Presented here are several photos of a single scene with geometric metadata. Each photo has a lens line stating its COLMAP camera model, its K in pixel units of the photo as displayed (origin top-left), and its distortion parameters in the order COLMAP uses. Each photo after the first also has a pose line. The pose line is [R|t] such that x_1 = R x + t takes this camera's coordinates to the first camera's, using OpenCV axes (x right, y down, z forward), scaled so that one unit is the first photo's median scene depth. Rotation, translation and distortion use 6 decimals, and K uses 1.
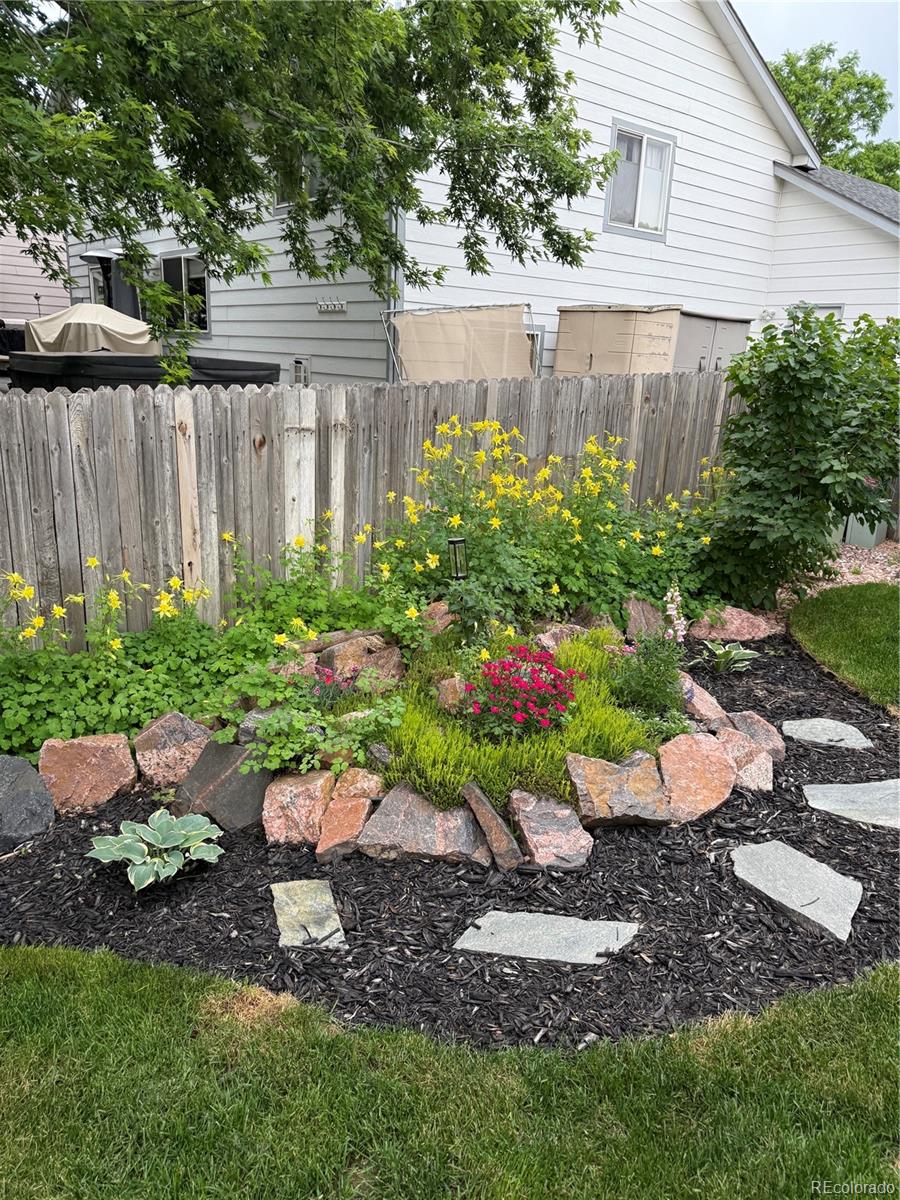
lens RADIAL K [[832.8, 0, 450.0], [0, 832.8, 600.0], [0, 0, 1]] dist [-0.001861, -0.000236]
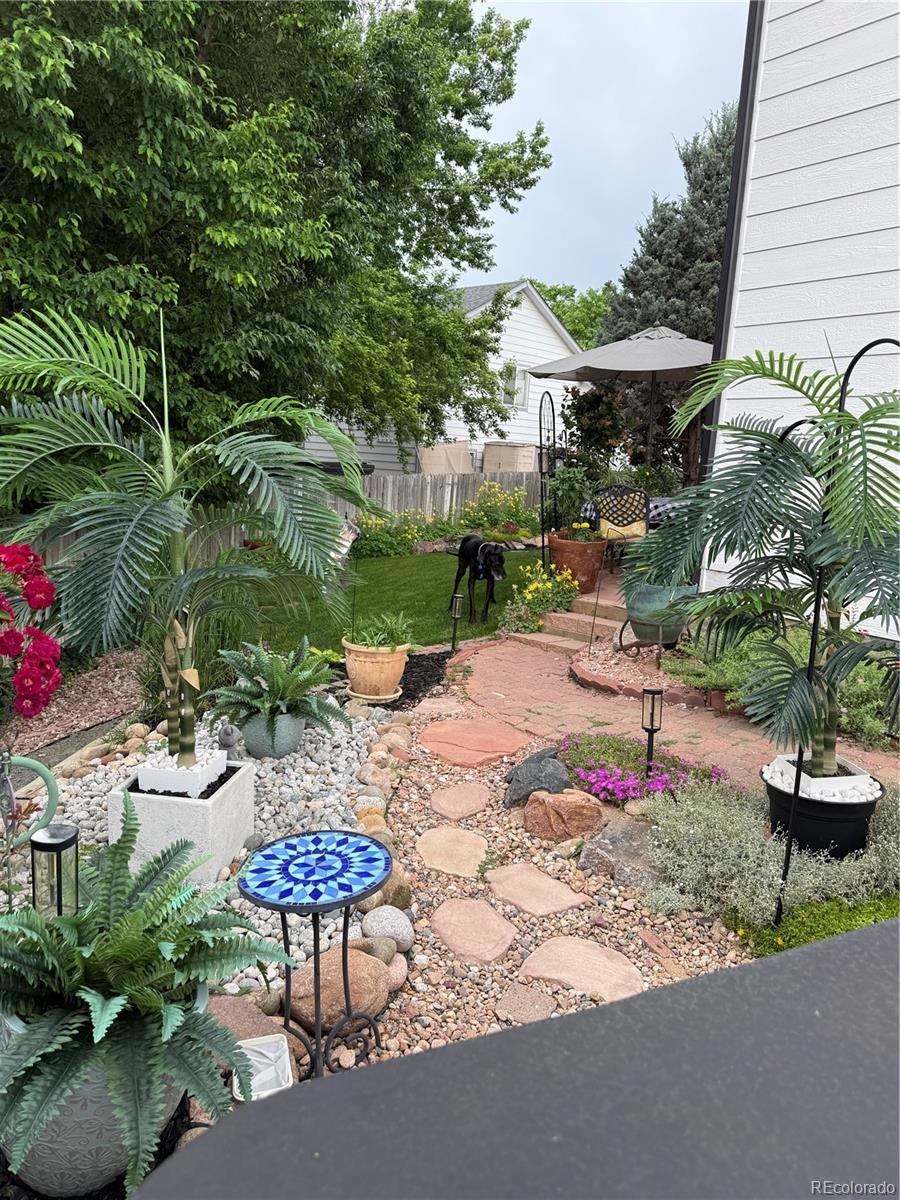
lens RADIAL K [[832.8, 0, 450.0], [0, 832.8, 600.0], [0, 0, 1]] dist [-0.001861, -0.000236]
pose [[0.987259, -0.009497, 0.158838, -0.622264], [0.026167, 0.994318, -0.103186, 0.596081], [-0.156955, 0.106028, 0.981898, -2.251291]]
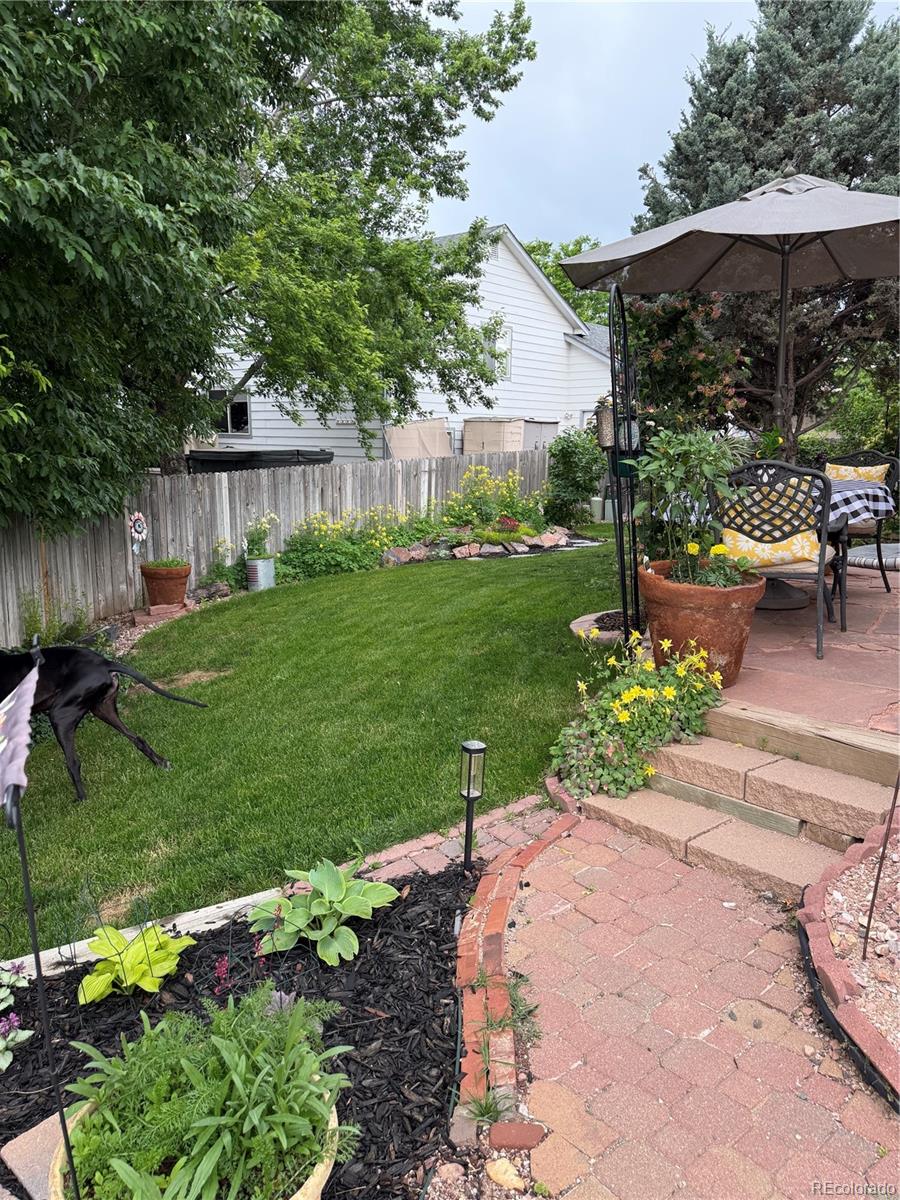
lens RADIAL K [[832.8, 0, 450.0], [0, 832.8, 600.0], [0, 0, 1]] dist [-0.001861, -0.000236]
pose [[0.981229, -0.062926, 0.182290, -0.526387], [0.079203, 0.993361, -0.083428, 0.430581], [-0.175830, 0.096300, 0.979699, -1.616202]]
